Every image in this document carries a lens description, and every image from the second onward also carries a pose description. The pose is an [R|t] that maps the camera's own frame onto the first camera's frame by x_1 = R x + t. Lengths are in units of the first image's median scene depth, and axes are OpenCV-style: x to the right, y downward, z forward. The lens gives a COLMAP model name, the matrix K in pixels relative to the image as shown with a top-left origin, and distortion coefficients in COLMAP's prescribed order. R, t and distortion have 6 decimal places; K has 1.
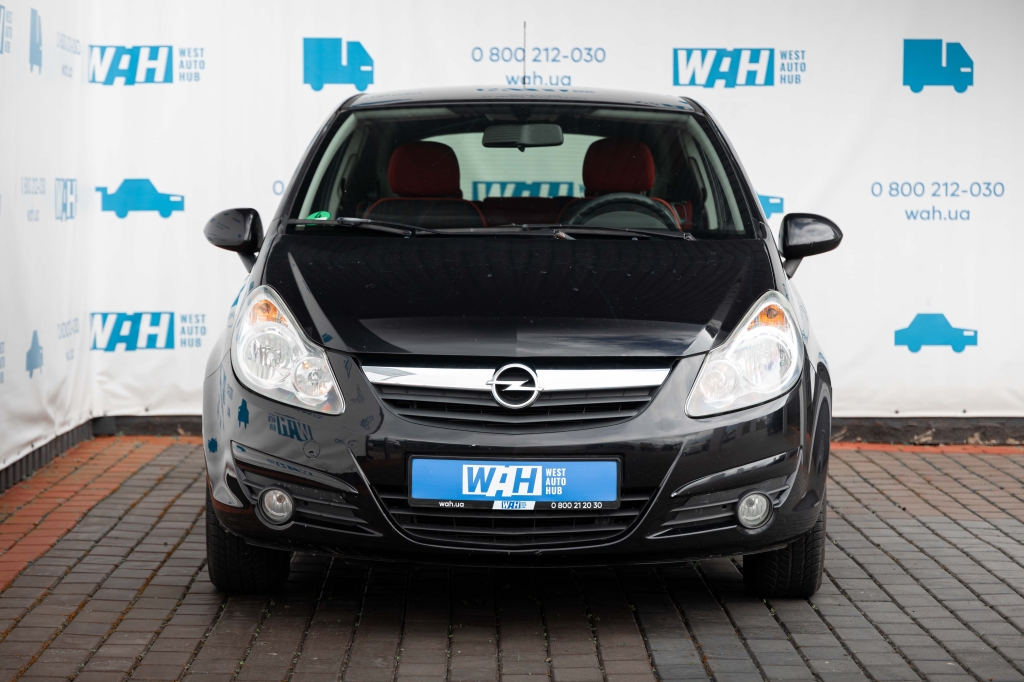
lens RADIAL K [[2774.0, 0, 509.5], [0, 2774.0, 347.9], [0, 0, 1]] dist [-0.009392, 0.000000]
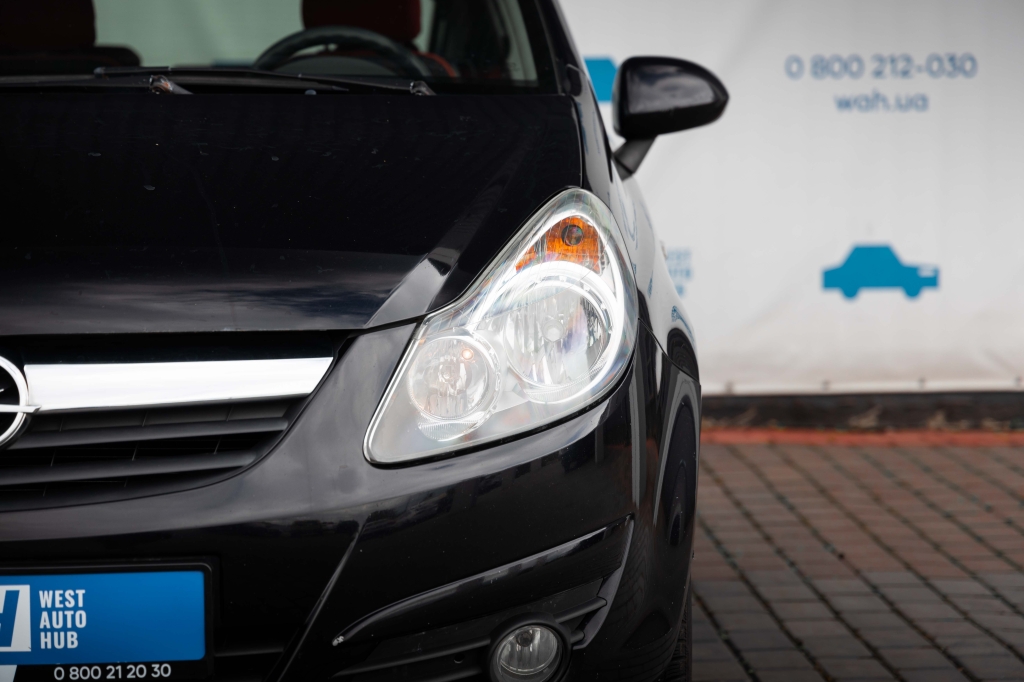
lens RADIAL K [[2774.0, 0, 515.6], [0, 2774.0, 338.2], [0, 0, 1]] dist [-0.009392, 0.000000]
pose [[0.999506, -0.013210, 0.028530, 0.071361], [0.012729, 0.999775, 0.016970, -0.002808], [-0.028748, -0.016599, 0.999449, 0.521511]]
